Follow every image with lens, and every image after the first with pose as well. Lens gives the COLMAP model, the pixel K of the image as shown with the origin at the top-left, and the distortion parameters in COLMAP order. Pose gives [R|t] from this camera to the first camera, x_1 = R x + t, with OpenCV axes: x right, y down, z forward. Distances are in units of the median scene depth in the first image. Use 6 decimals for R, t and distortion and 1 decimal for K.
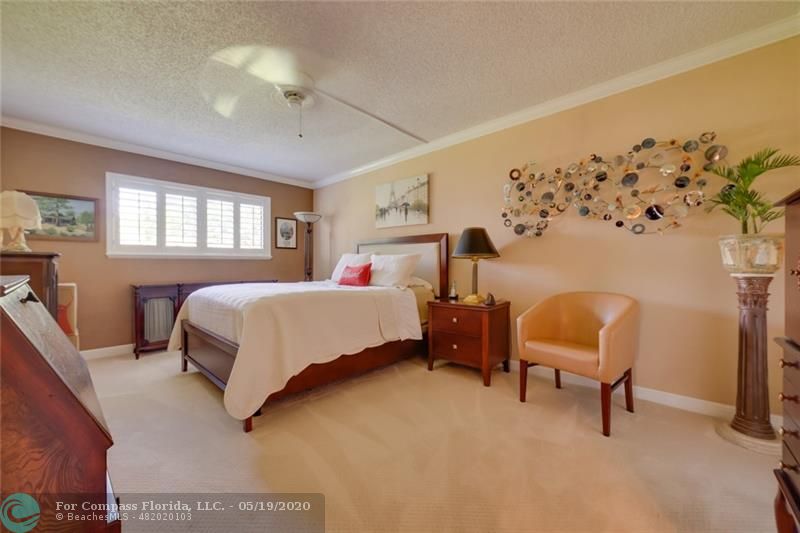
lens RADIAL K [[306.4, 0, 403.3], [0, 306.4, 264.1], [0, 0, 1]] dist [-0.019122, 0.005593]
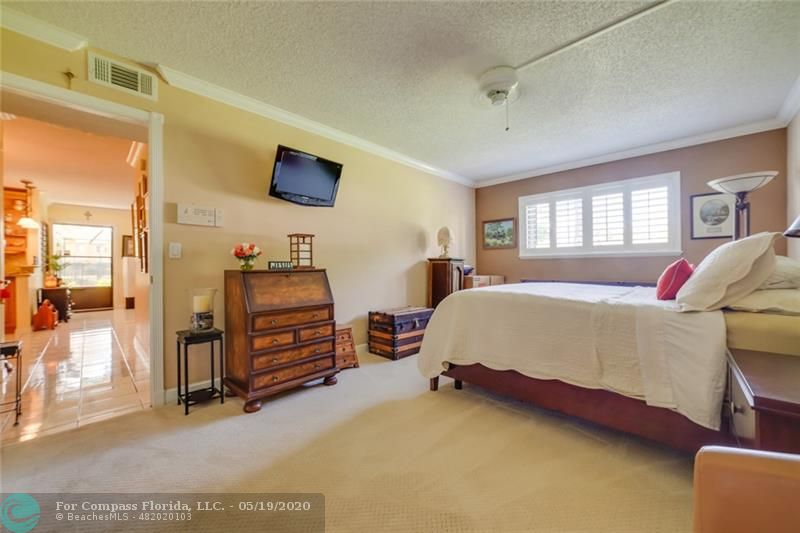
lens RADIAL K [[306.4, 0, 396.3], [0, 306.4, 268.3], [0, 0, 1]] dist [-0.019122, 0.005593]
pose [[-0.034302, 0.013334, -0.999323, 0.374020], [0.009755, 0.999868, 0.013007, -0.001026], [0.999364, -0.009302, -0.034428, 0.403752]]
